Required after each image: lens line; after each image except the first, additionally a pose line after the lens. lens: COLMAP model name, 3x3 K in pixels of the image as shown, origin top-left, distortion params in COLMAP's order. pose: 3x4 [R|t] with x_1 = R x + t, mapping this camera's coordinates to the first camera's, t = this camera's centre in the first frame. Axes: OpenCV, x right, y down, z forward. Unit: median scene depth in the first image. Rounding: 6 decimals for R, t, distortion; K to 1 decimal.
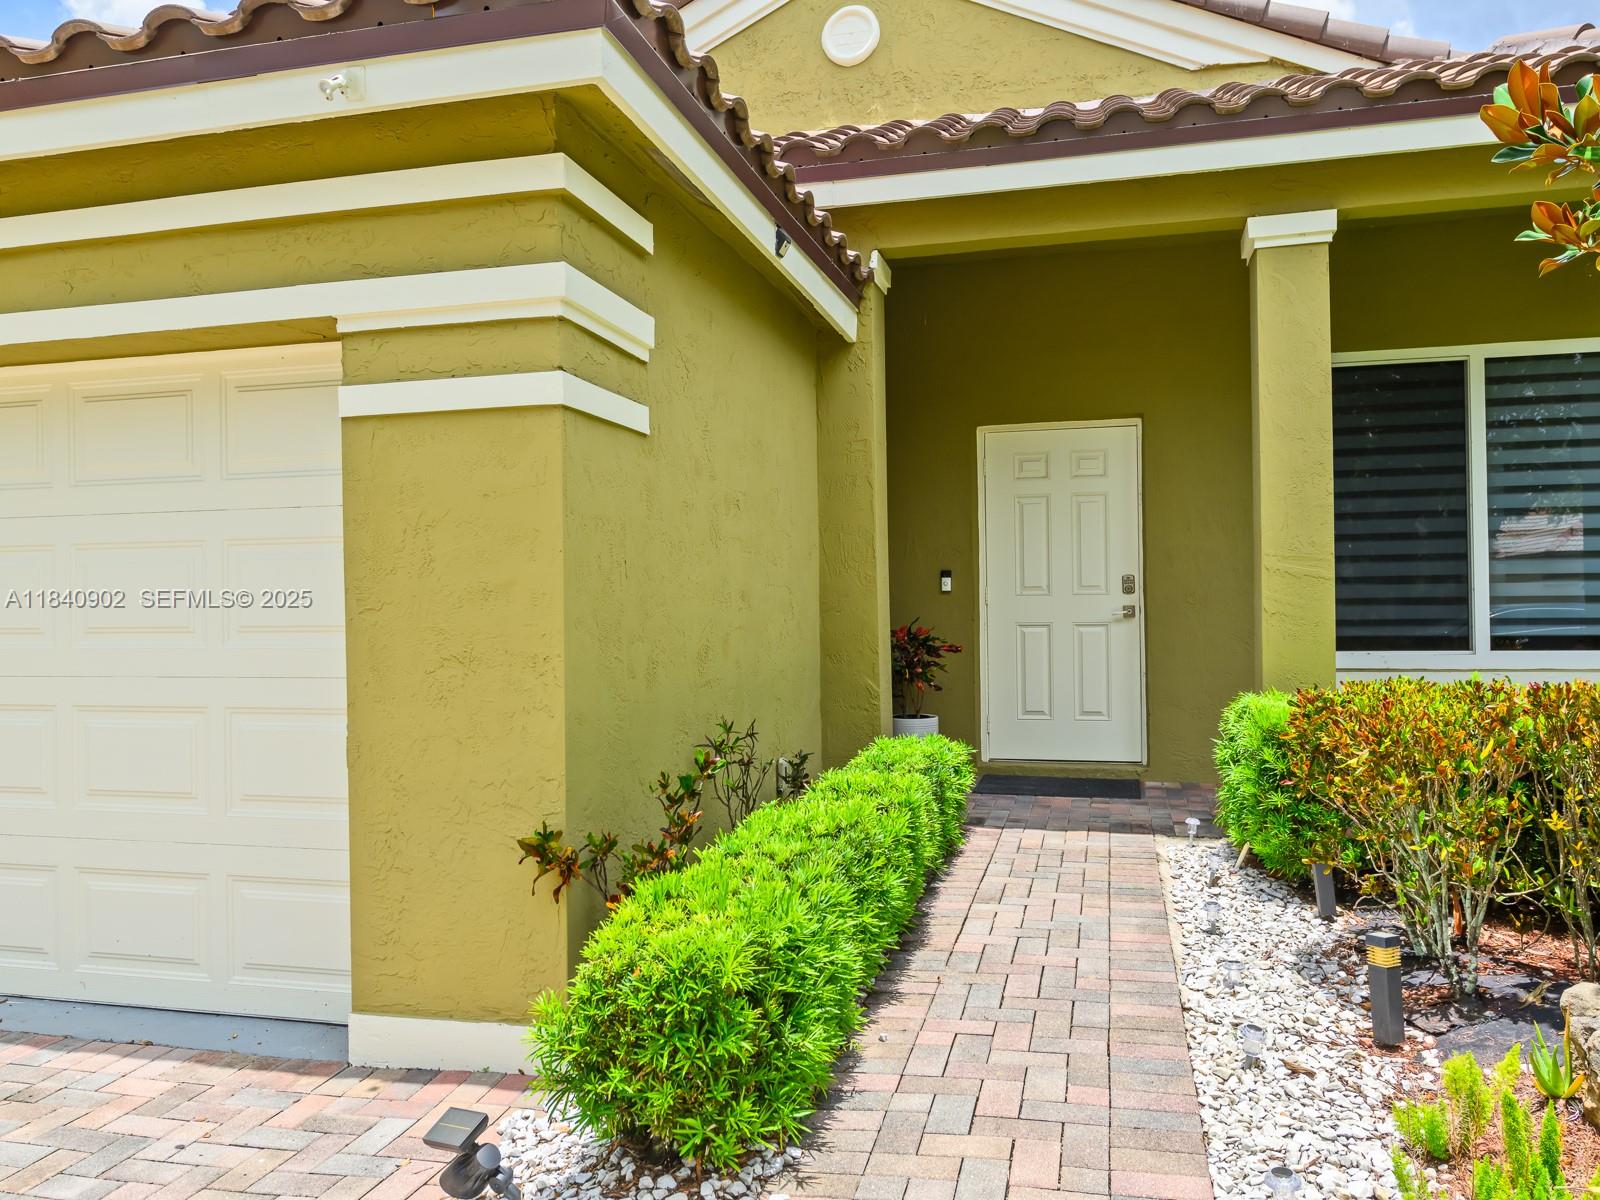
lens RADIAL K [[1193.6, 0, 801.8], [0, 1193.6, 595.1], [0, 0, 1]] dist [-0.026149, 0.000949]
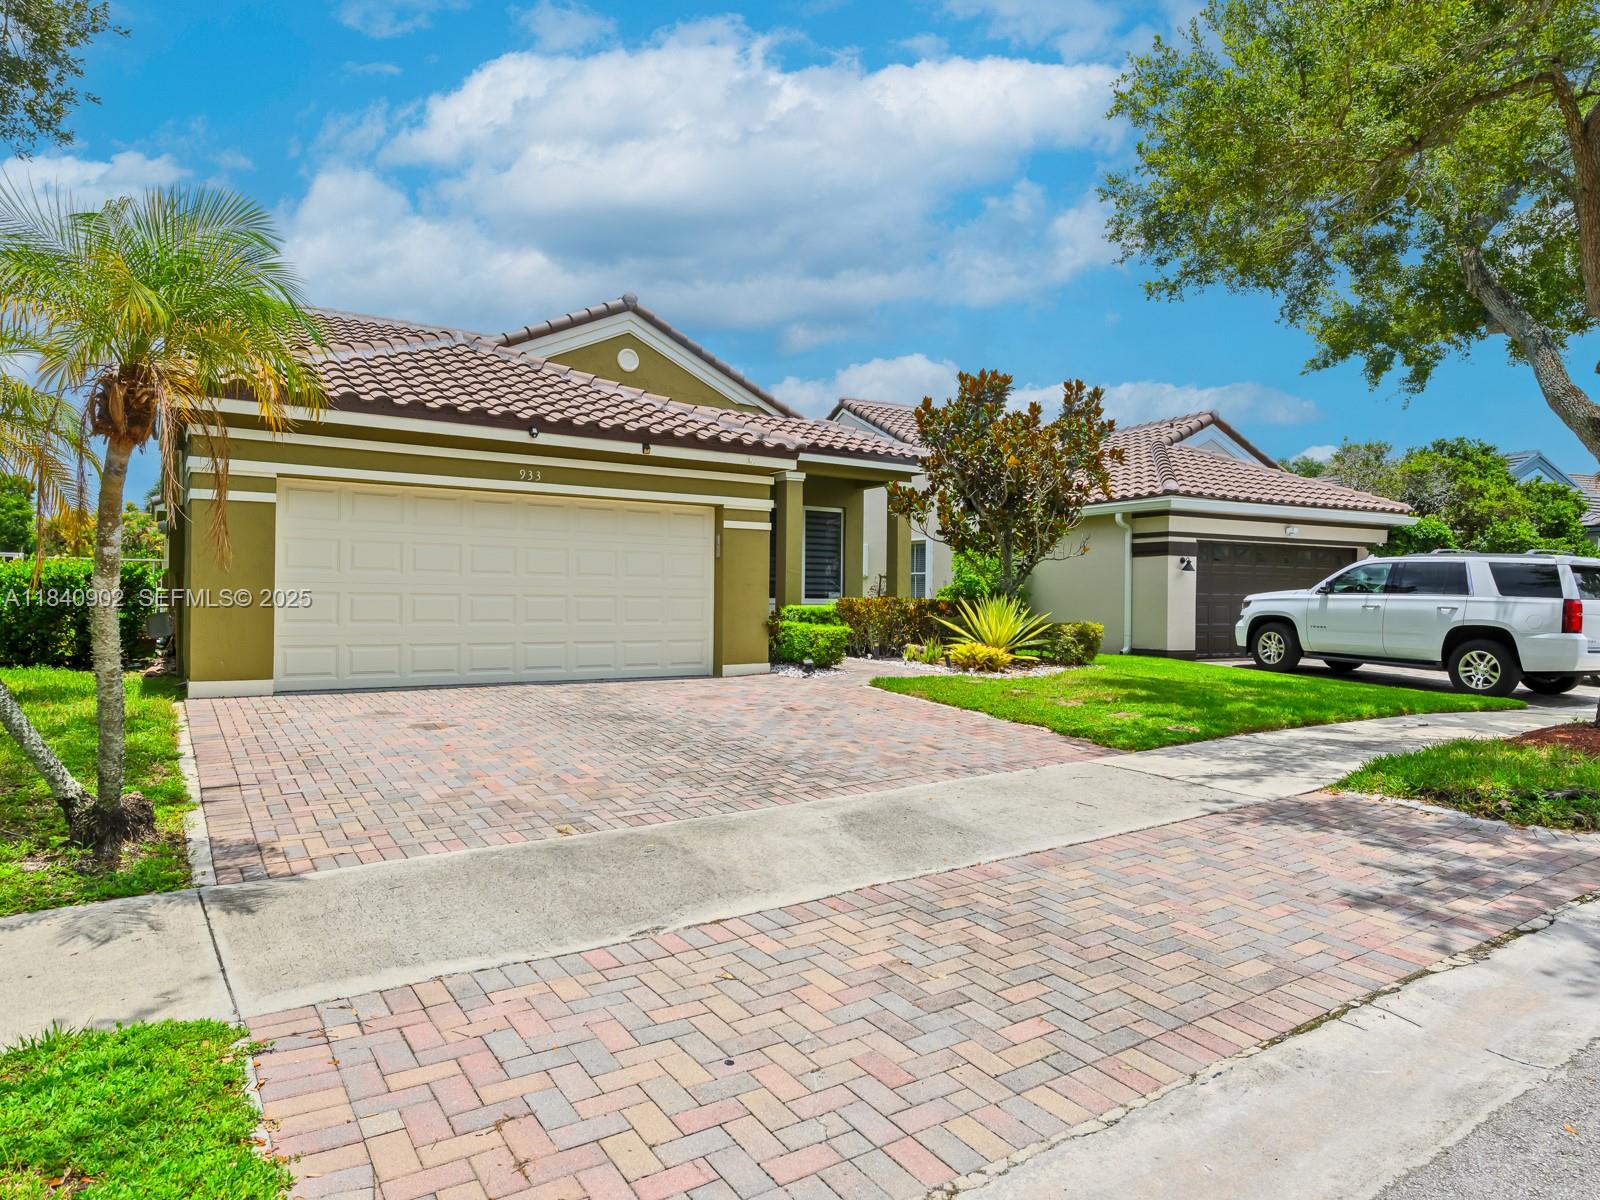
lens RADIAL K [[977.0, 0, 800.0], [0, 977.0, 600.0], [0, 0, 1]] dist [-0.001115, -0.000414]
pose [[0.668984, 0.015975, 0.743105, -1.661406], [-0.019324, 0.999805, -0.004097, 0.072372], [-0.743026, -0.011619, 0.669162, -0.932583]]
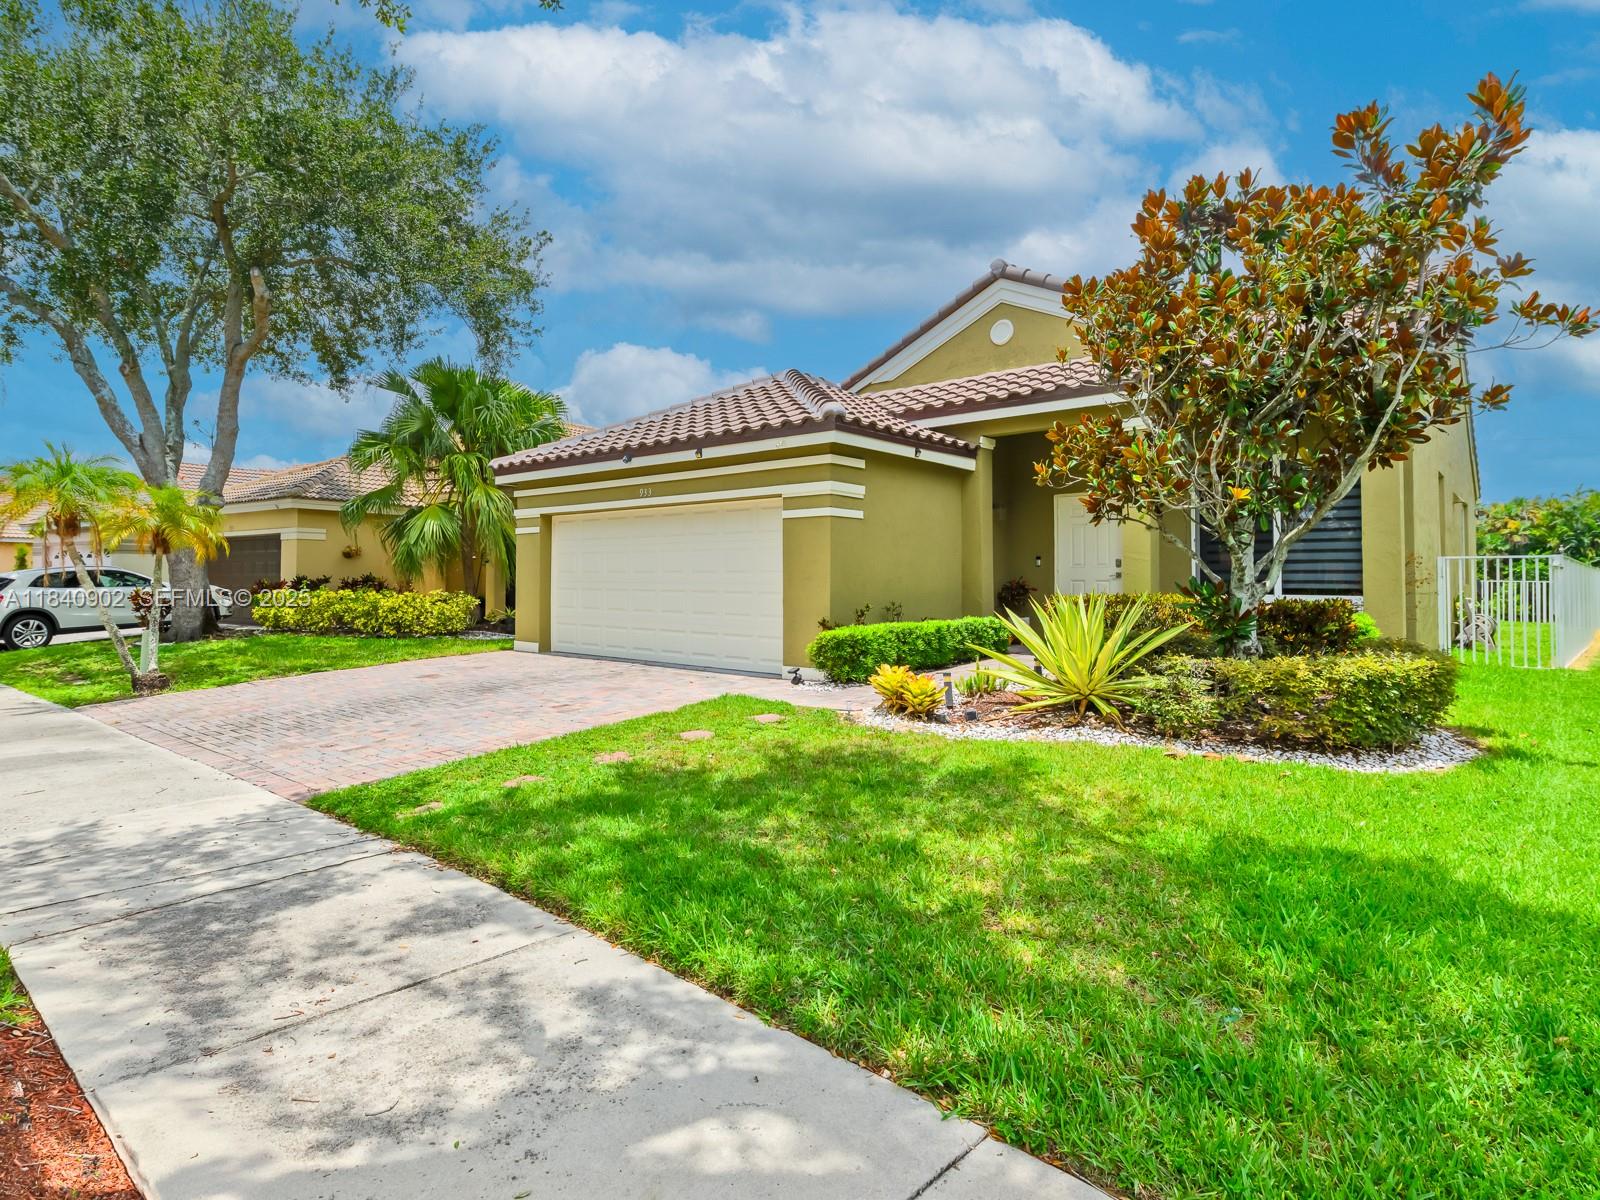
lens RADIAL K [[817.7, 0, 798.9], [0, 817.7, 594.8], [0, 0, 1]] dist [0.000738, -0.000083]
pose [[0.902421, 0.018927, -0.430440, 0.507816], [-0.007836, 0.999590, 0.027525, 0.019510], [0.430784, -0.021466, 0.902200, -0.875119]]
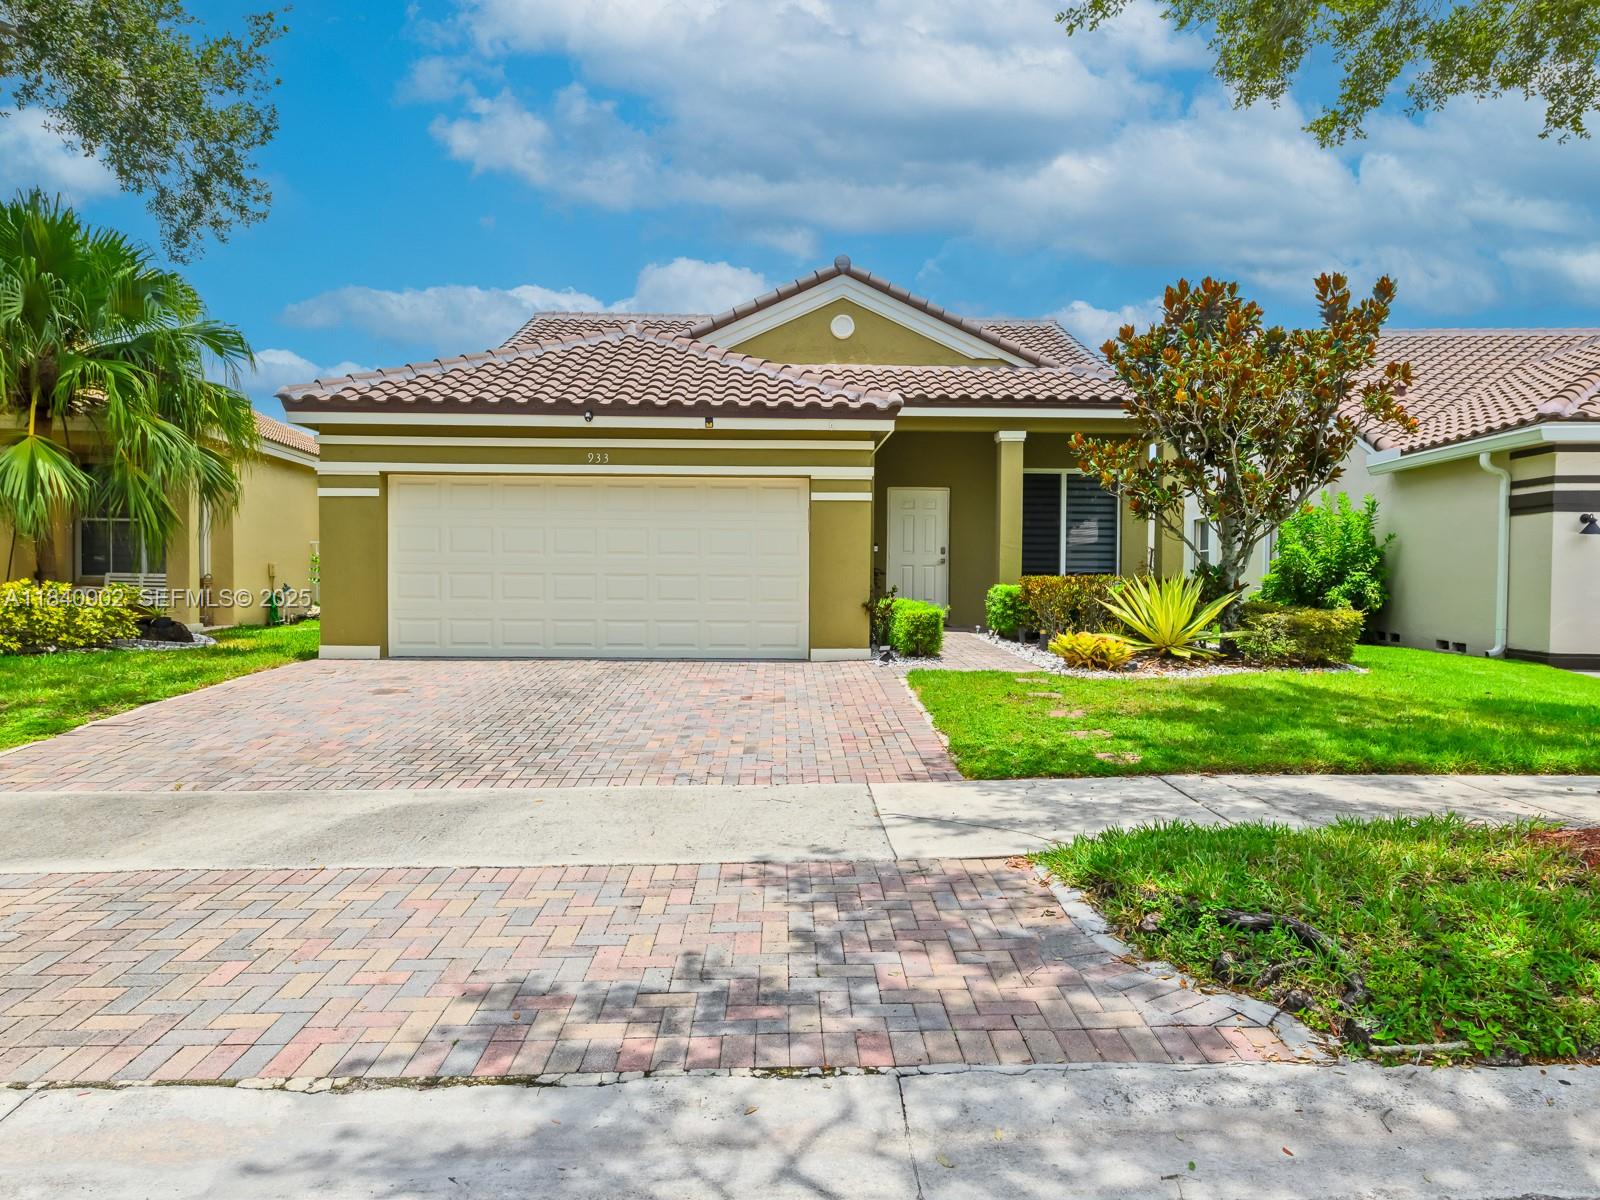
lens RADIAL K [[1018.6, 0, 800.0], [0, 1018.6, 600.0], [0, 0, 1]] dist [-0.000977, 0.000781]
pose [[0.962364, 0.010074, 0.271578, -0.792022], [-0.018069, 0.999473, 0.026956, 0.055477], [-0.271164, -0.030848, 0.962039, -1.344787]]
